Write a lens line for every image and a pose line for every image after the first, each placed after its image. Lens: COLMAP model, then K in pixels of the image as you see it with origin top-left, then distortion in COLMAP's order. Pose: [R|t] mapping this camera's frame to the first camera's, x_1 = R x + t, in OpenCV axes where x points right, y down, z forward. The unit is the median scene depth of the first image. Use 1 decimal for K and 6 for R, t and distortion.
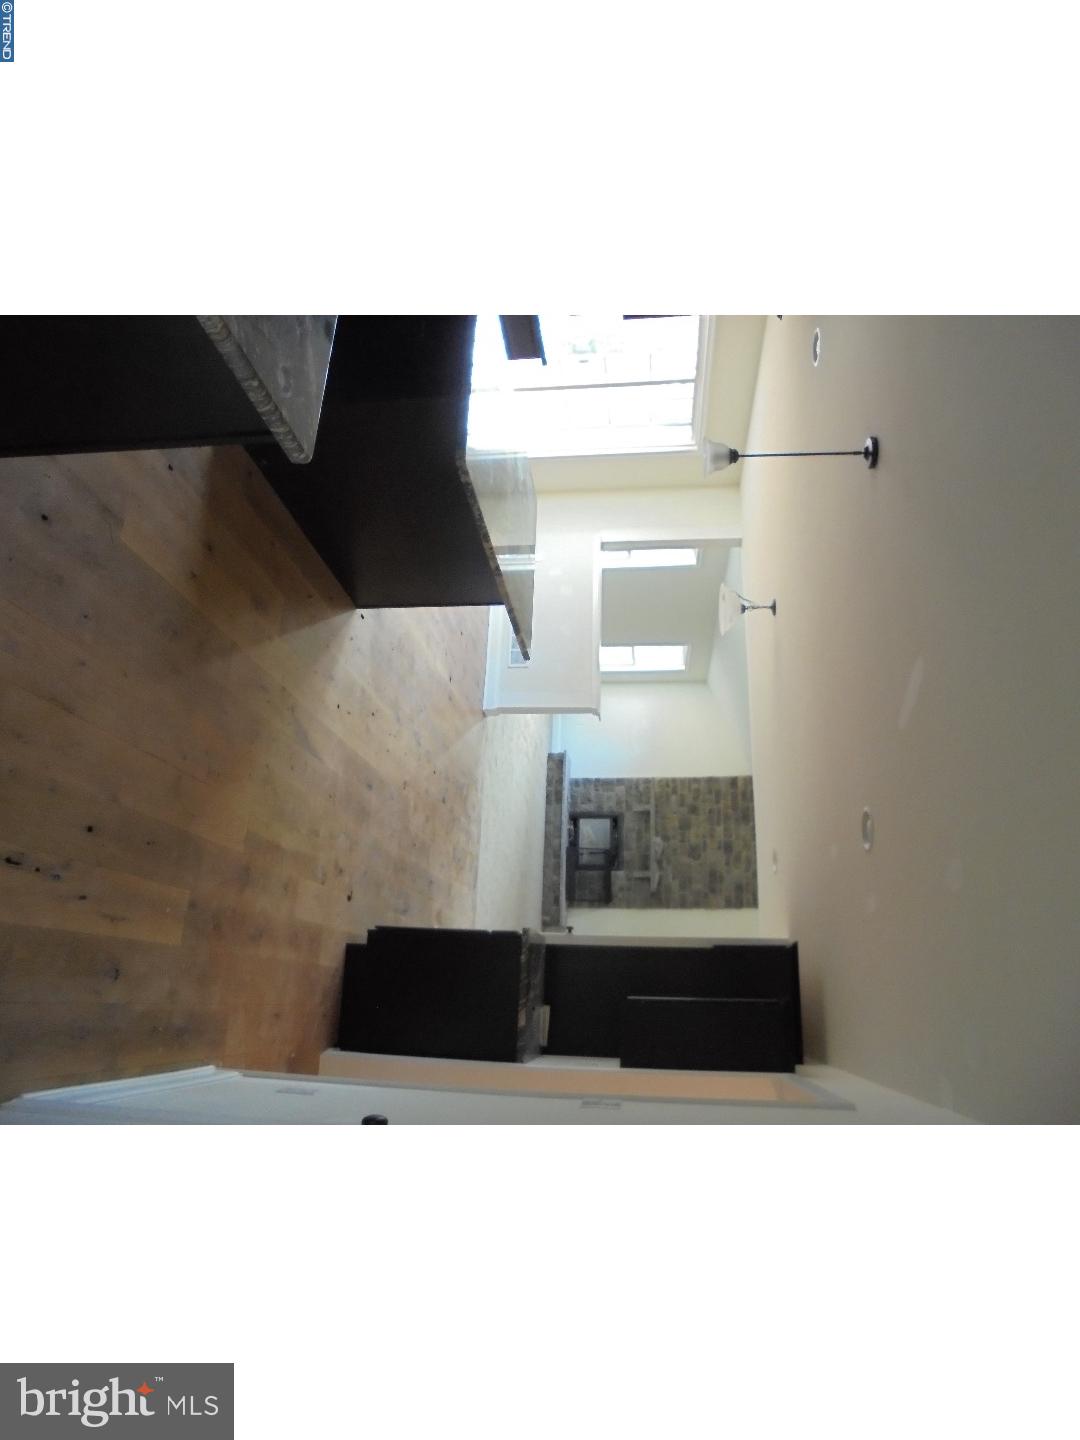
lens RADIAL K [[819.9, 0, 540.0], [0, 819.9, 720.0], [0, 0, 1]] dist [-0.101225, -0.001686]
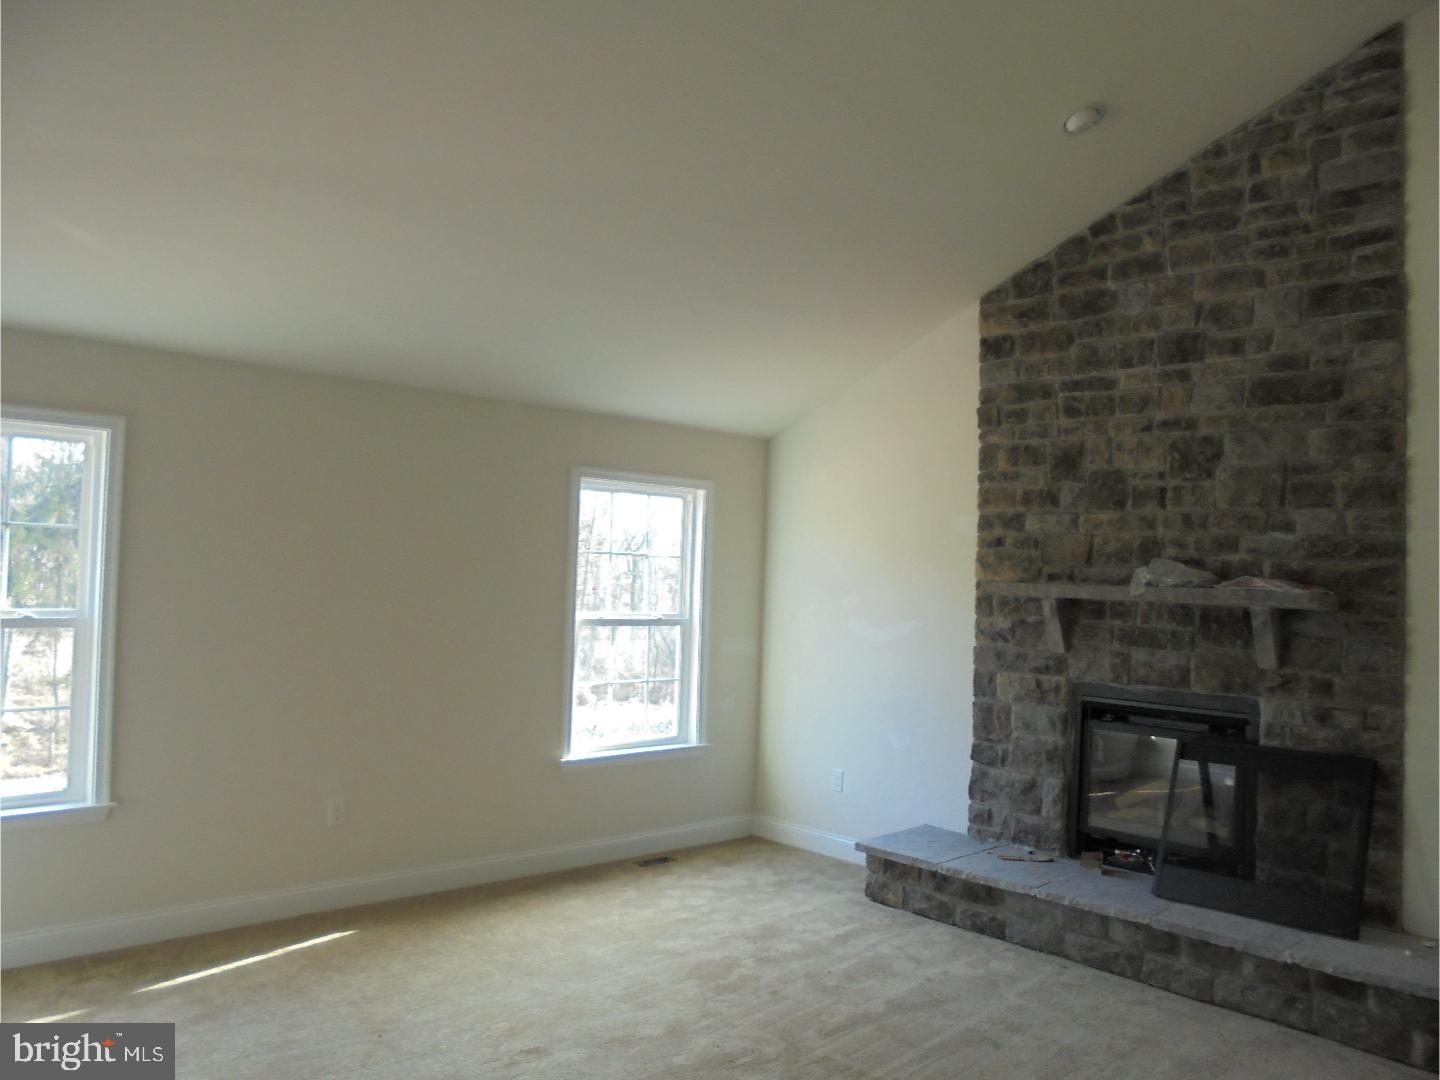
lens RADIAL K [[1111.3, 0, 720.0], [0, 1111.3, 540.0], [0, 0, 1]] dist [-0.118503, 0.109840]
pose [[0.099821, -0.985867, 0.134543, 0.088873], [0.879501, 0.024189, -0.475281, 0.199807], [0.465310, 0.165774, 0.869486, 0.578406]]
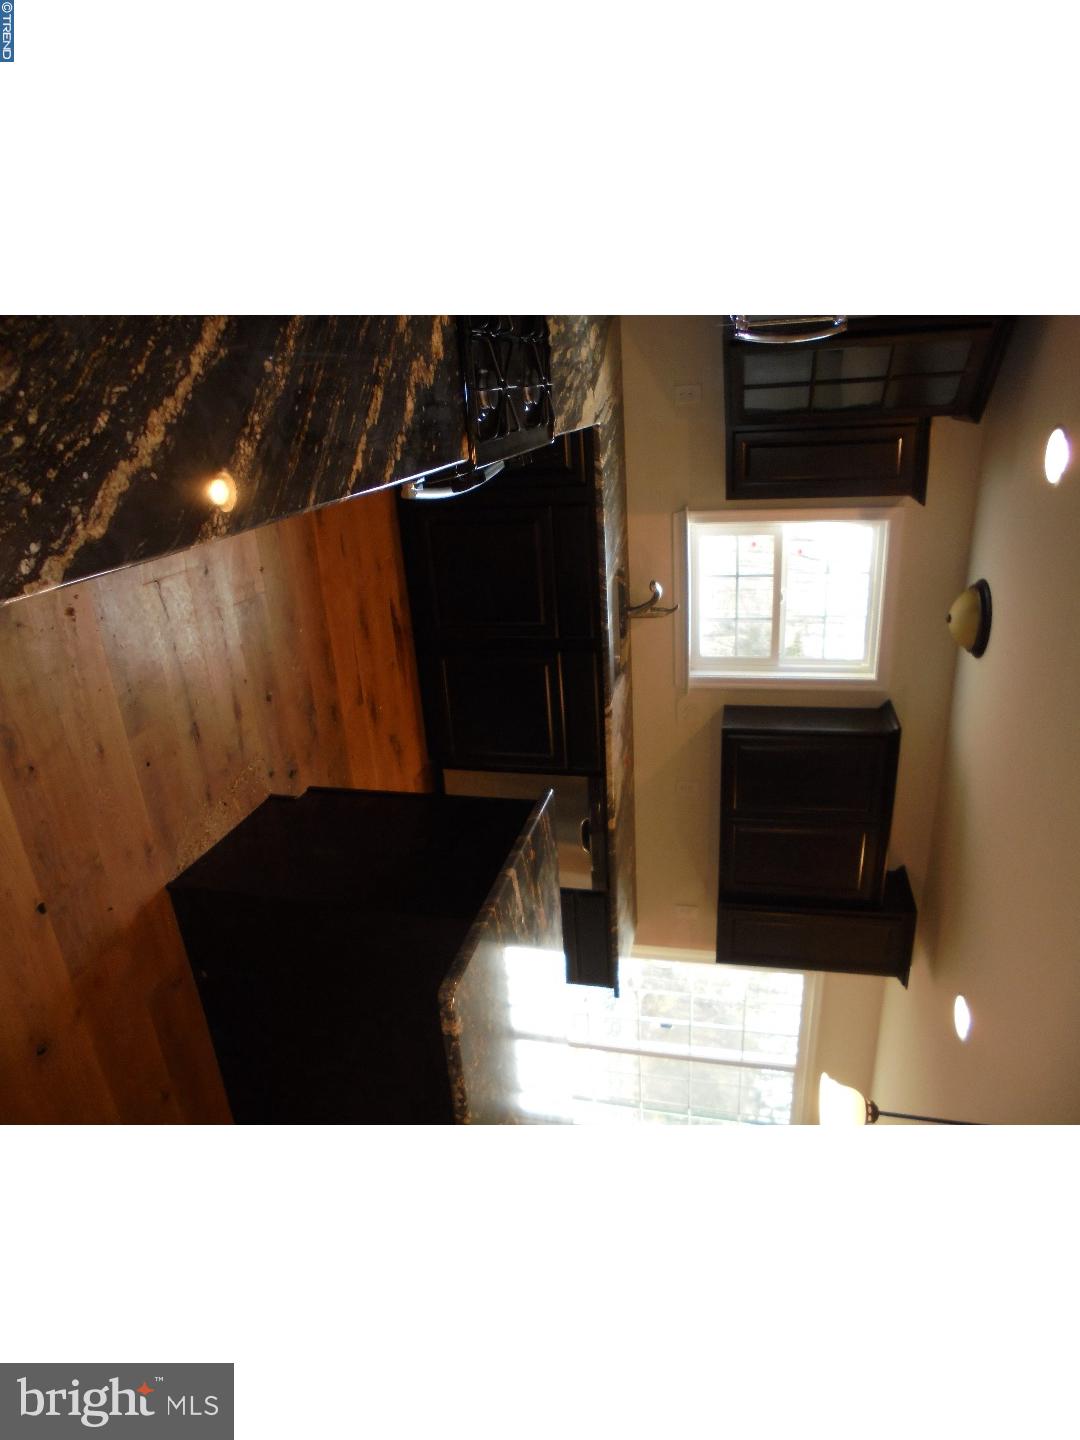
lens RADIAL K [[826.4, 0, 540.0], [0, 826.4, 720.0], [0, 0, 1]] dist [-0.127134, 0.117222]
pose [[0.978091, 0.131510, -0.161378, 0.011195], [-0.207795, 0.663743, -0.718517, -0.003669], [0.012621, 0.736308, 0.676528, 0.091661]]
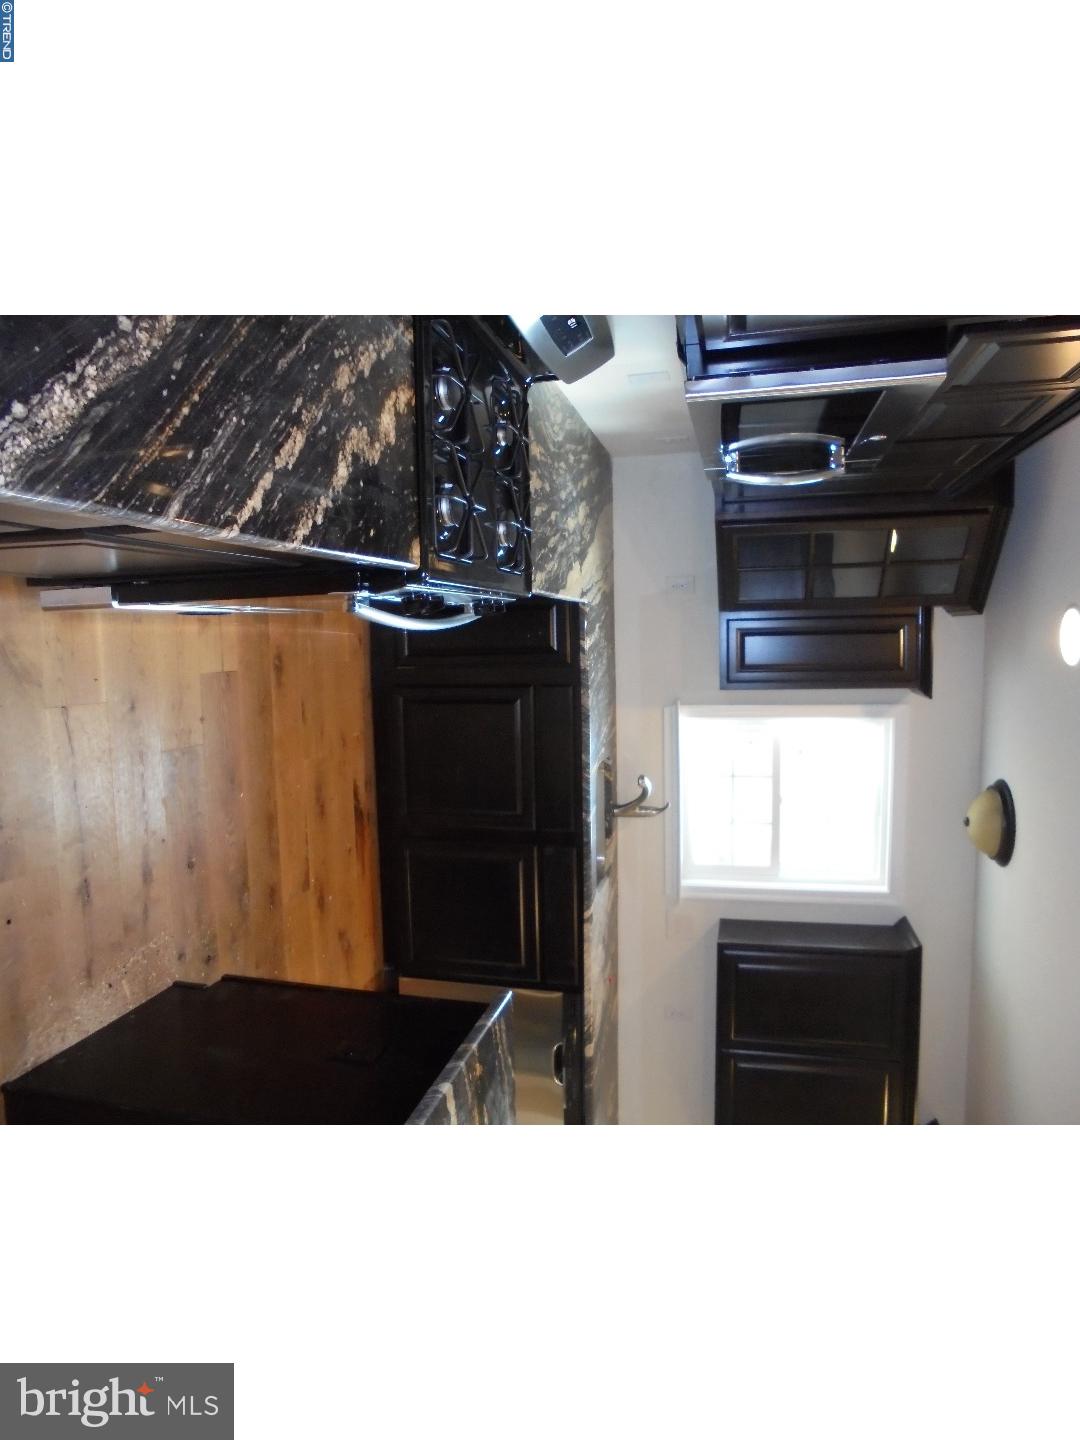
lens RADIAL K [[826.4, 0, 540.0], [0, 826.4, 720.0], [0, 0, 1]] dist [-0.127134, 0.117222]
pose [[0.973029, 0.125157, -0.193778, 0.014901], [-0.229116, 0.426632, -0.874924, -0.020021], [-0.026831, 0.895724, 0.443801, 0.121020]]
